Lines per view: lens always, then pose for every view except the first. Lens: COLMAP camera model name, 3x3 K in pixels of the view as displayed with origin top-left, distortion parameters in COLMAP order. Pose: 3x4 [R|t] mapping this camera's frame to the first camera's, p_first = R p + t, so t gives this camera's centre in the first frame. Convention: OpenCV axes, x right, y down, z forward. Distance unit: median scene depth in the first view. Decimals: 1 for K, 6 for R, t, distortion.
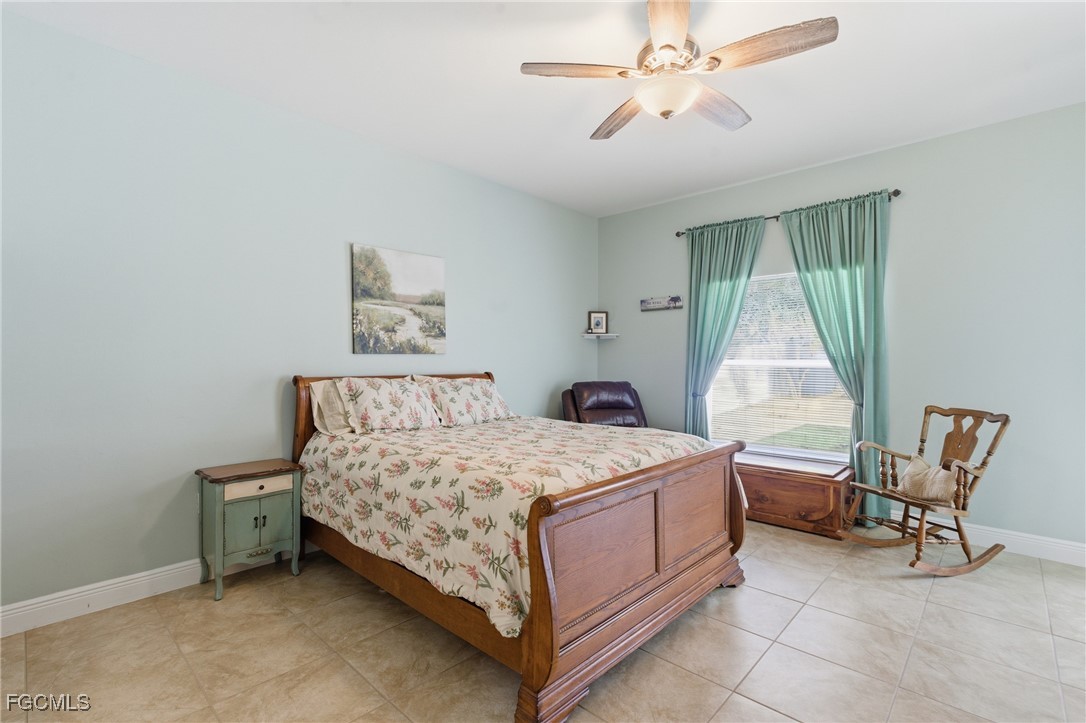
lens RADIAL K [[494.8, 0, 551.3], [0, 494.8, 365.0], [0, 0, 1]] dist [-0.001874, -0.000005]
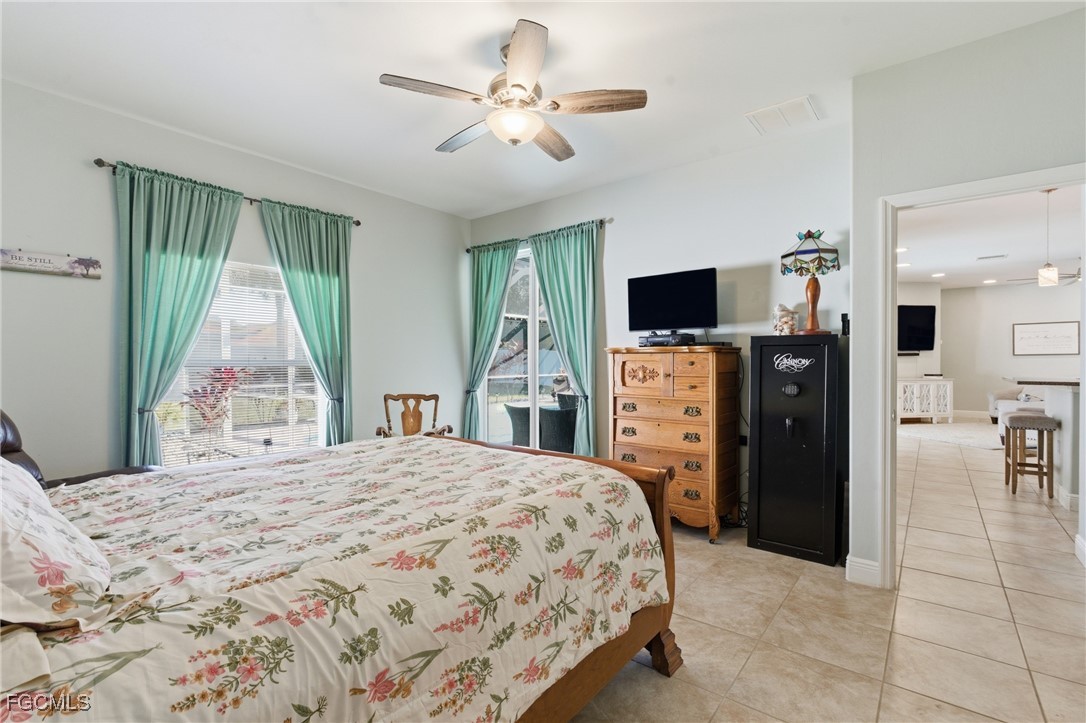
lens RADIAL K [[494.8, 0, 546.8], [0, 494.8, 362.1], [0, 0, 1]] dist [-0.001874, -0.000005]
pose [[-0.077775, -0.003404, 0.996965, -0.774410], [0.012978, 0.999906, 0.004426, -0.005597], [-0.996886, 0.013283, -0.077724, 0.877750]]
